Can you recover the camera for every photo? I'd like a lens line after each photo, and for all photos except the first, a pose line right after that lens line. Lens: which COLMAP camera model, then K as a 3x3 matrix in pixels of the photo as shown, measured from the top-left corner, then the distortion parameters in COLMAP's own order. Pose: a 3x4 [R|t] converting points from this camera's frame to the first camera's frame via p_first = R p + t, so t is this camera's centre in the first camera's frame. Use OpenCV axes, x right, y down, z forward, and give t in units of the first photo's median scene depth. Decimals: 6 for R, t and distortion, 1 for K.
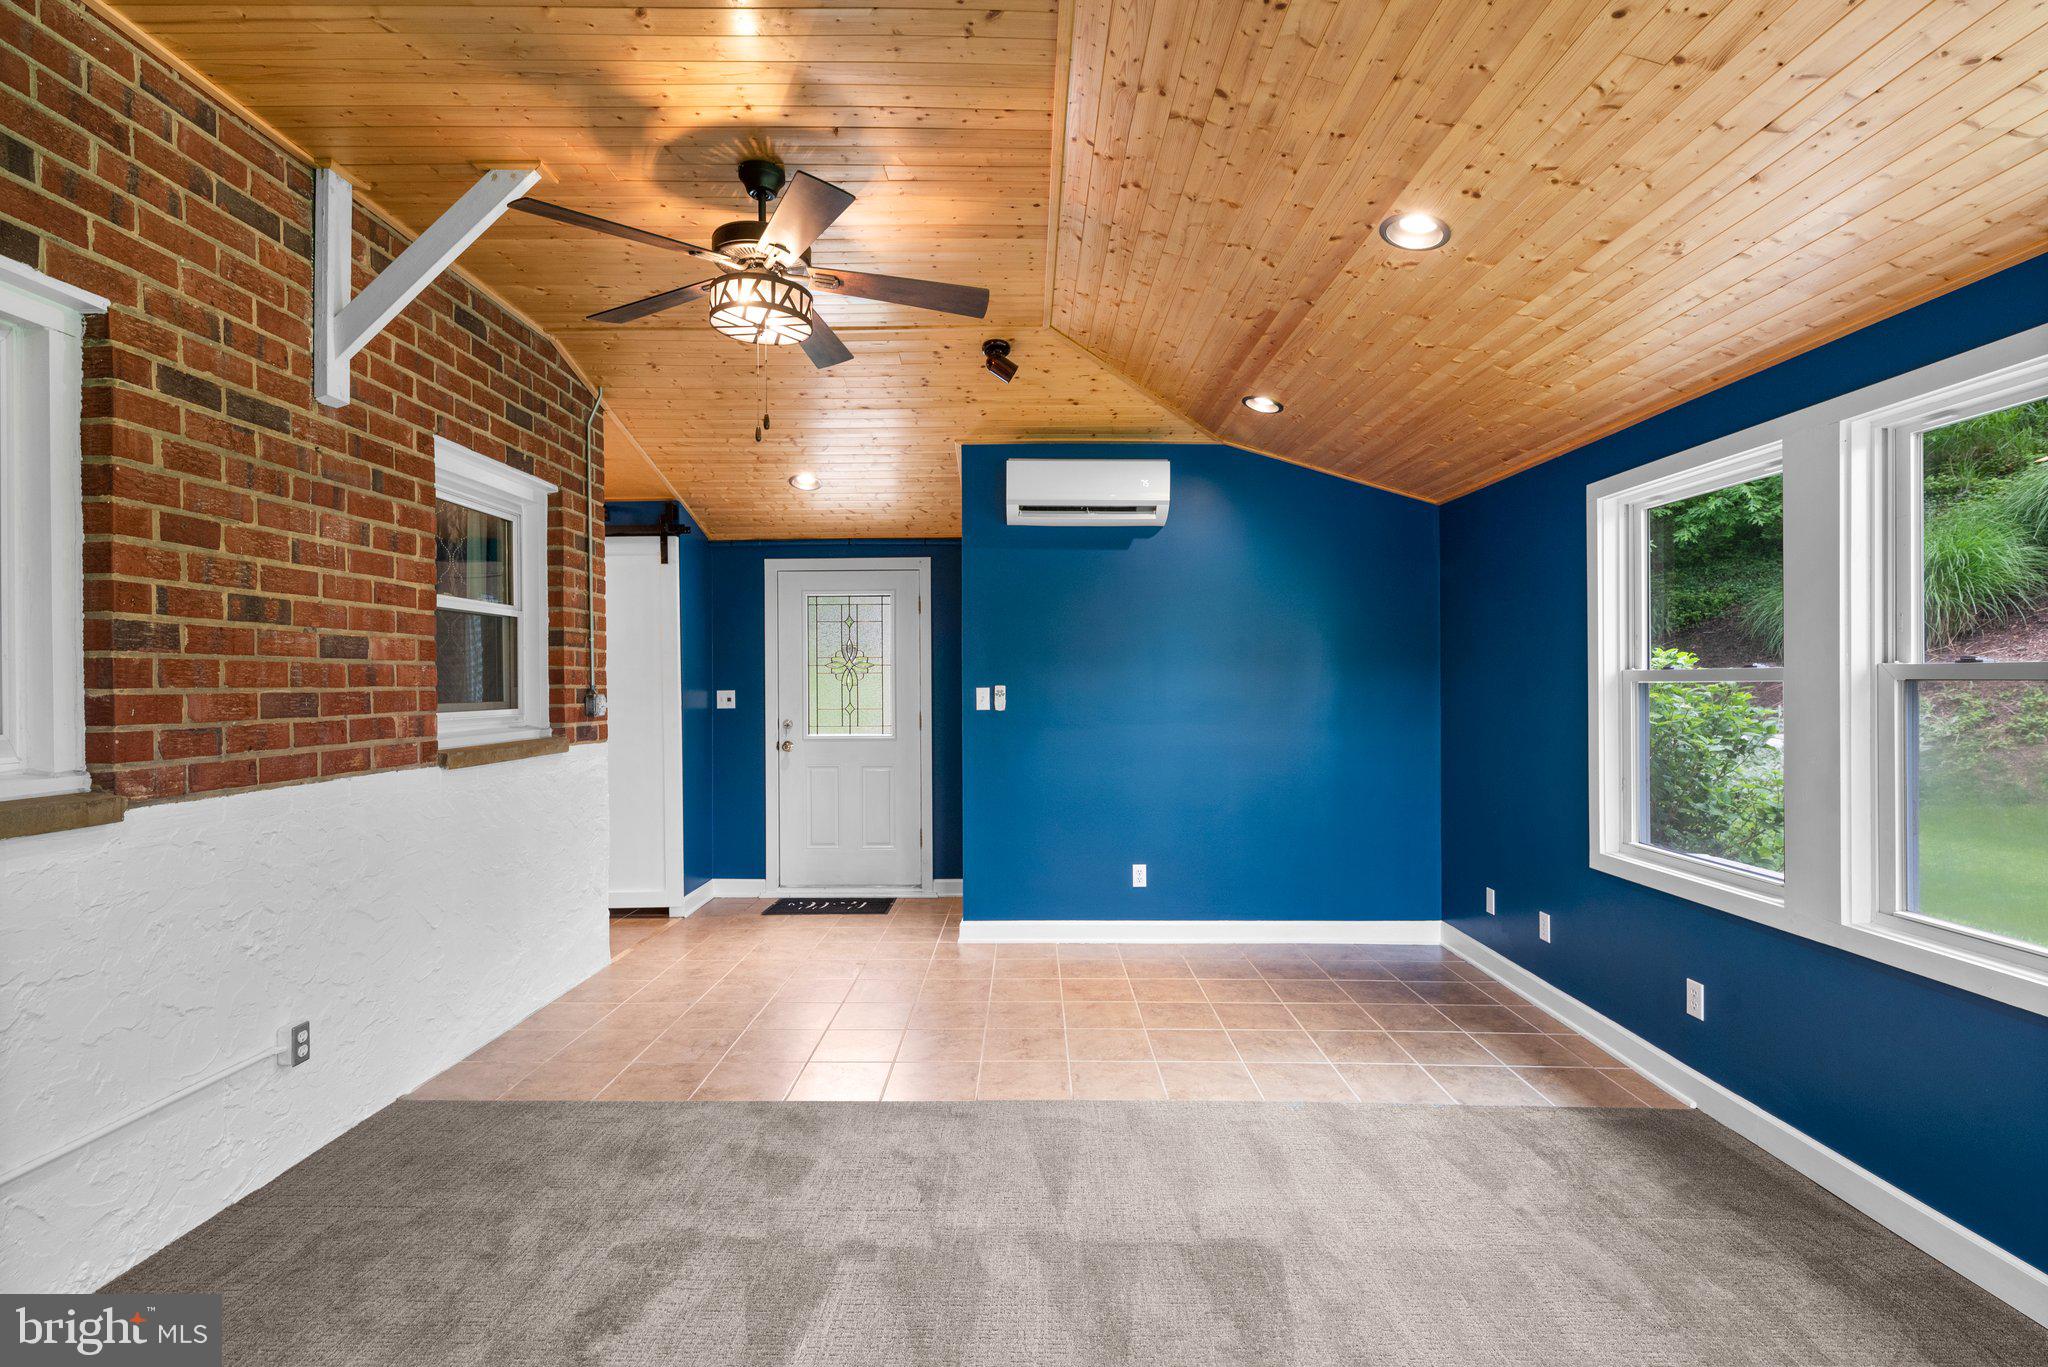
lens RADIAL K [[922.7, 0, 1027.7], [0, 922.7, 685.1], [0, 0, 1]] dist [0.000653, 0.000237]
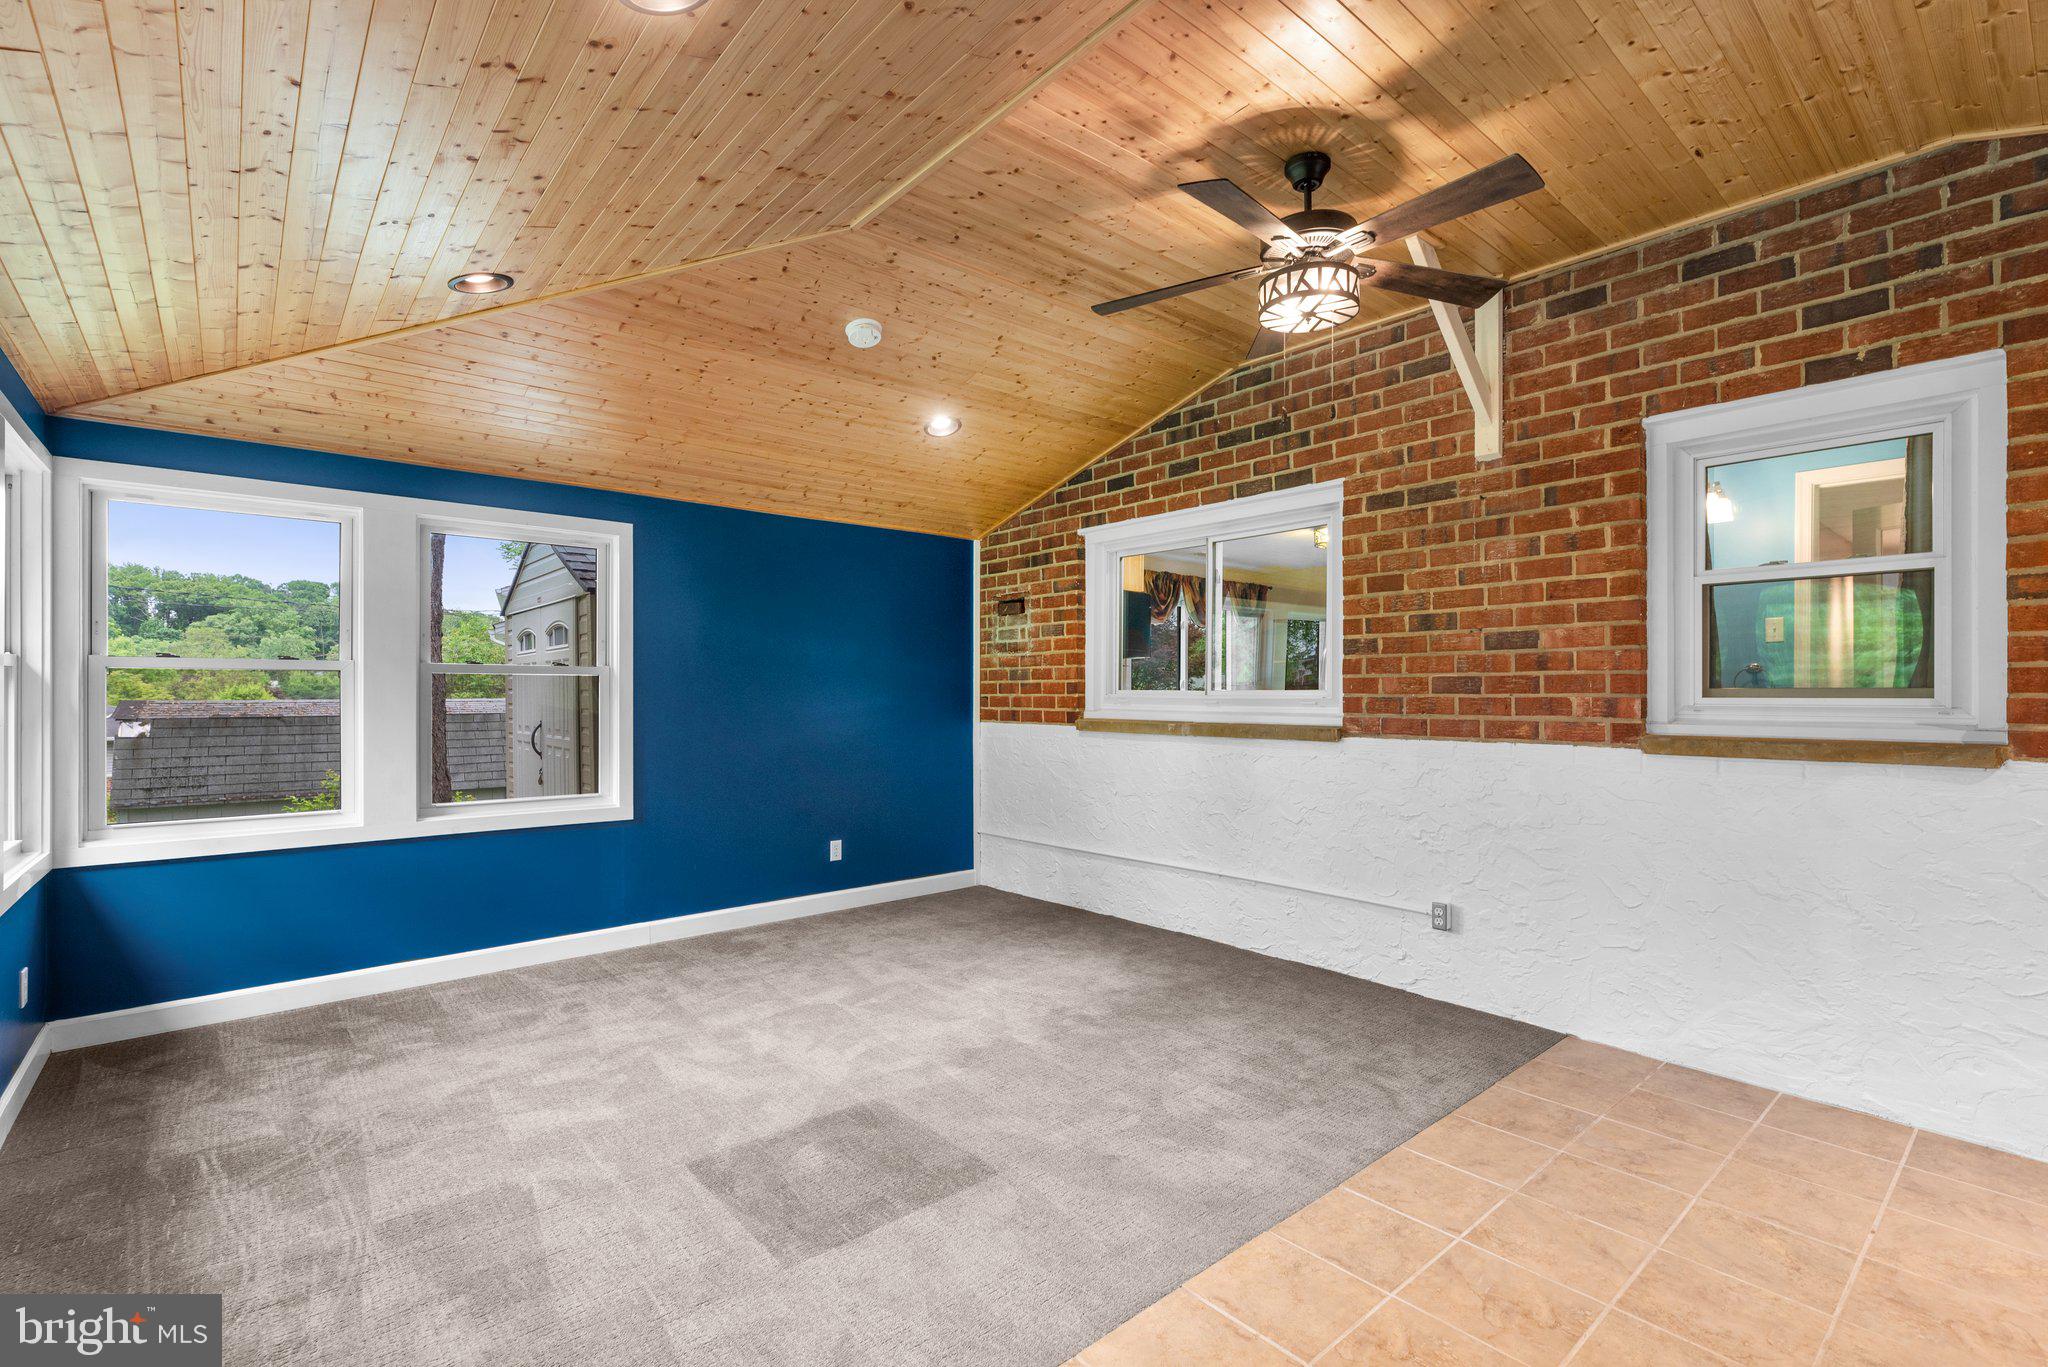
lens RADIAL K [[922.7, 0, 1032.2], [0, 922.7, 696.4], [0, 0, 1]] dist [0.000653, 0.000237]
pose [[-0.755921, 0.004921, -0.654644, 0.579678], [0.000266, 0.999974, 0.007209, 0.025988], [0.654663, 0.005275, -0.755903, 1.488251]]
